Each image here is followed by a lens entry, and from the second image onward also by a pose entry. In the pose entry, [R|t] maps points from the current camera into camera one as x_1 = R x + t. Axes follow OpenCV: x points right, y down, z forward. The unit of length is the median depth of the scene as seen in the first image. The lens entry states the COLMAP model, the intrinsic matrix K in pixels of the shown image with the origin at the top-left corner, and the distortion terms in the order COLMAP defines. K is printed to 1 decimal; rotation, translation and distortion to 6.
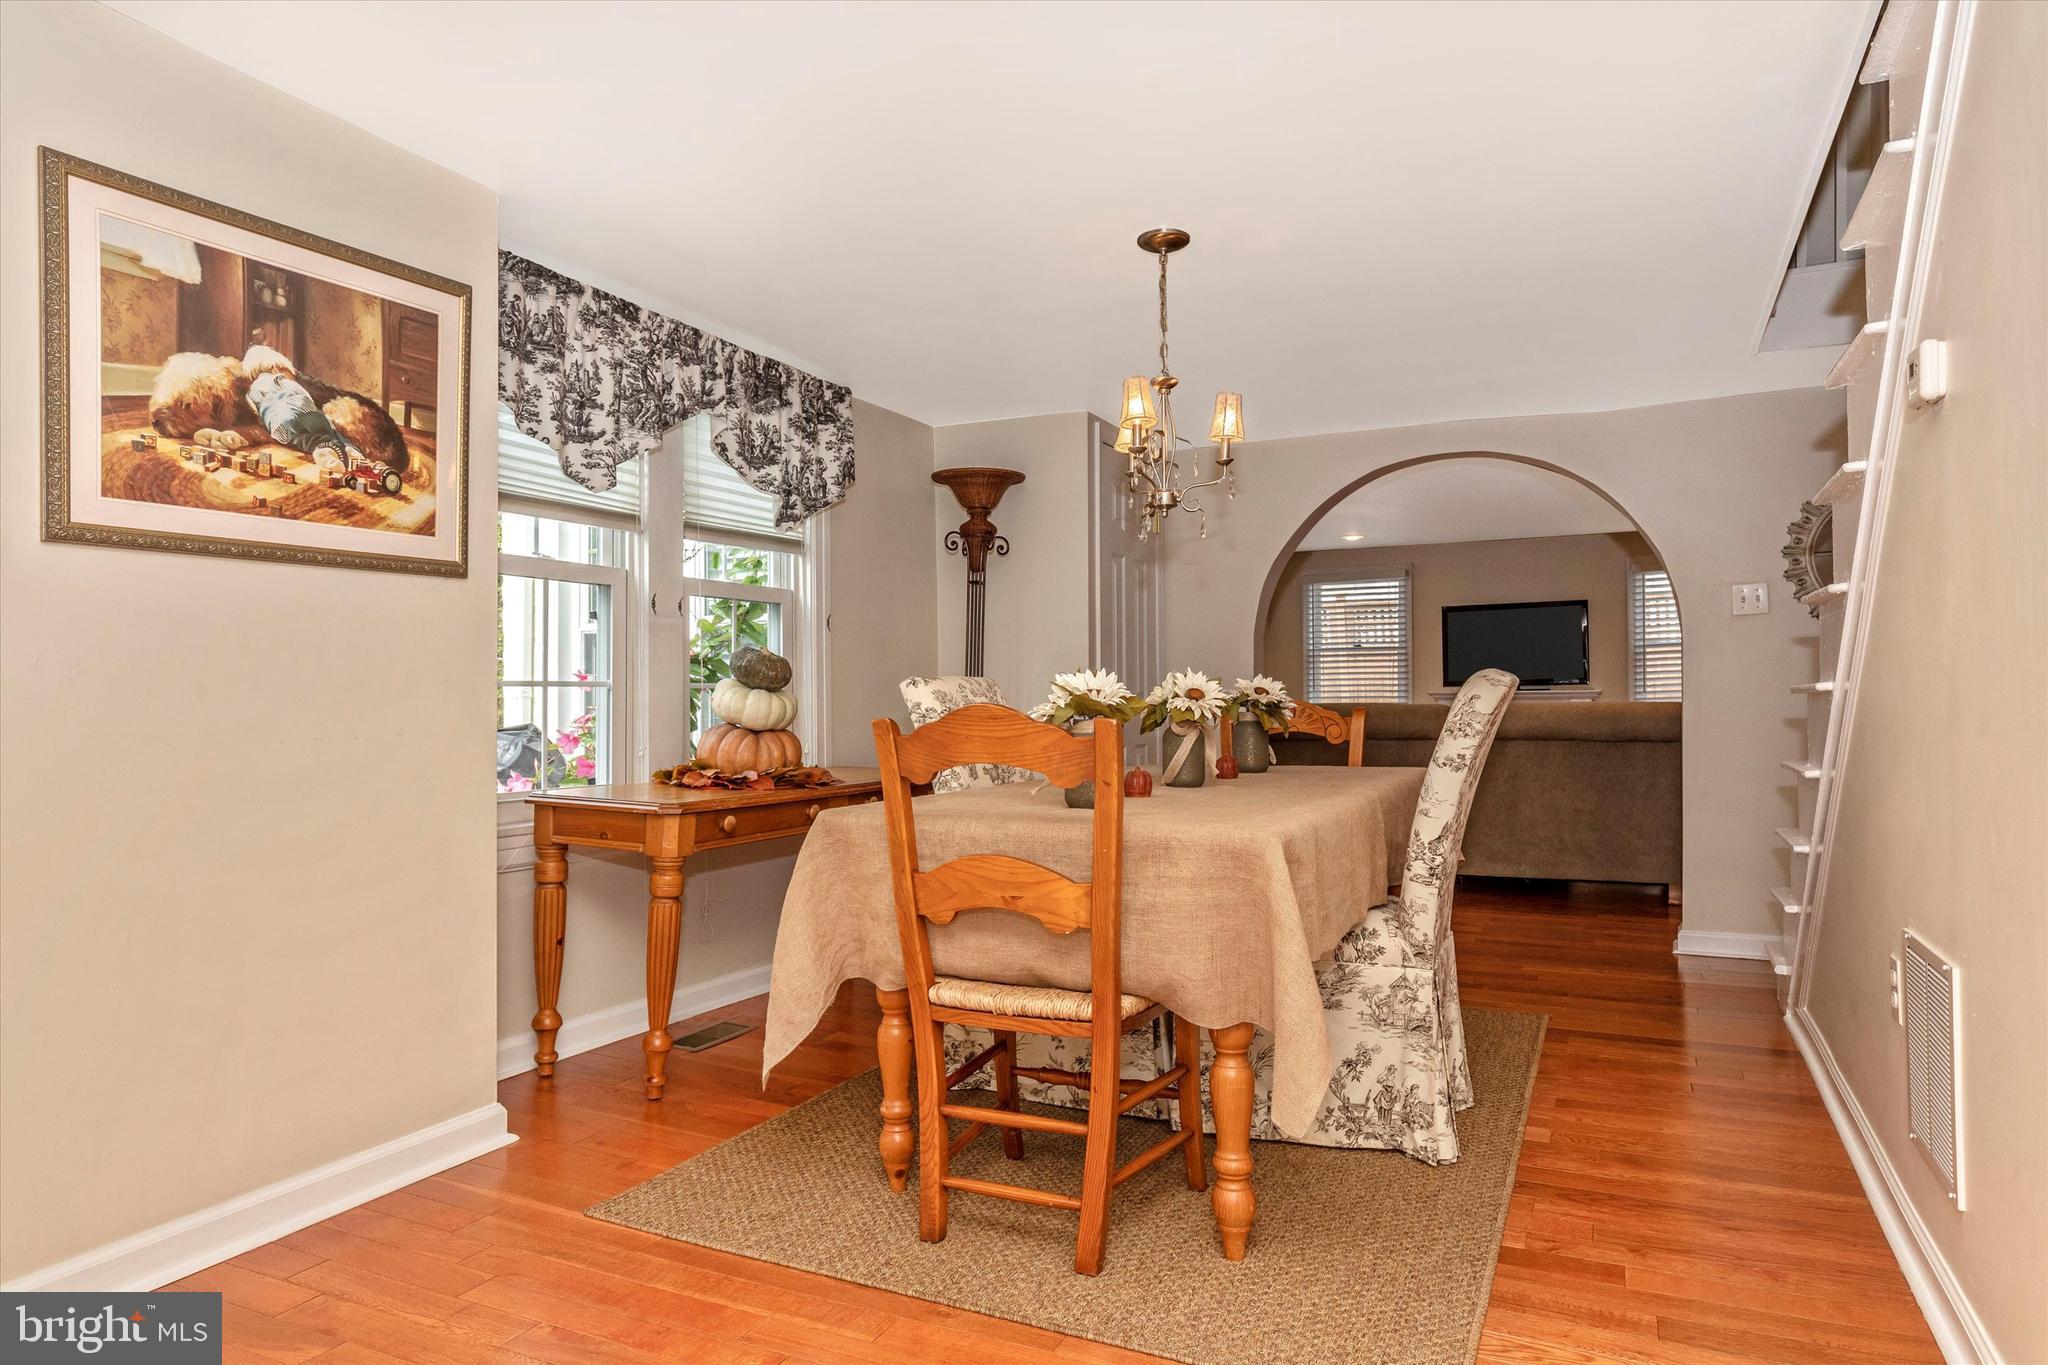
lens RADIAL K [[1251.7, 0, 1024.0], [0, 1251.7, 682.5], [0, 0, 1]] dist [-0.000762, 0.000068]
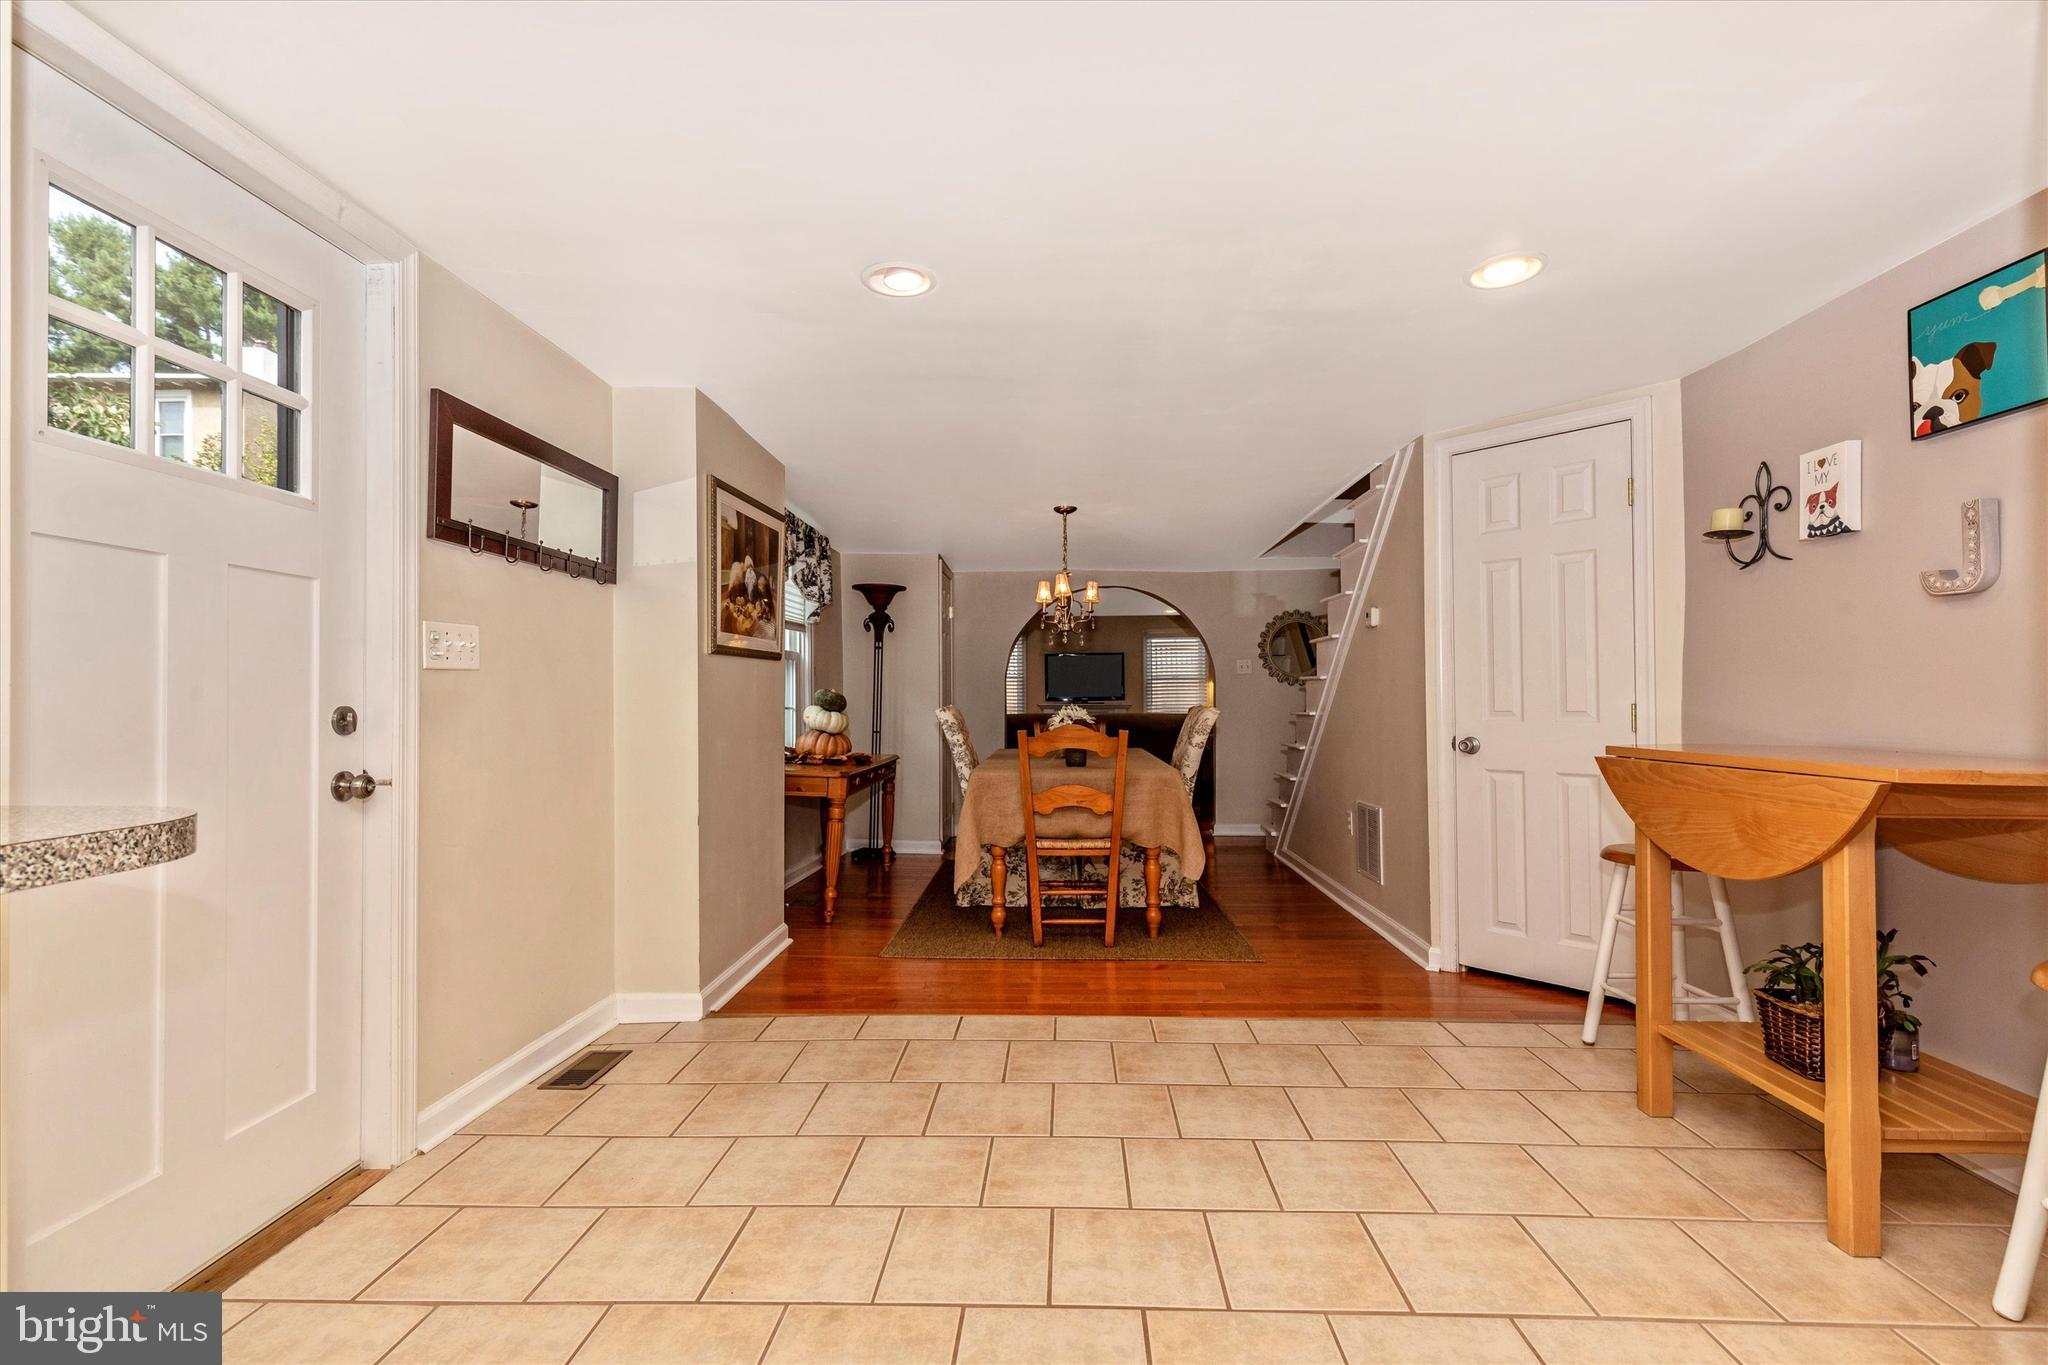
lens RADIAL K [[960.8, 0, 1033.3], [0, 960.8, 656.2], [0, 0, 1]] dist [-0.001590, -0.004163]
pose [[0.911292, 0.023782, 0.411073, -0.490060], [-0.009636, 0.999289, -0.036451, -0.026000], [-0.411648, 0.029256, 0.910873, -0.394955]]
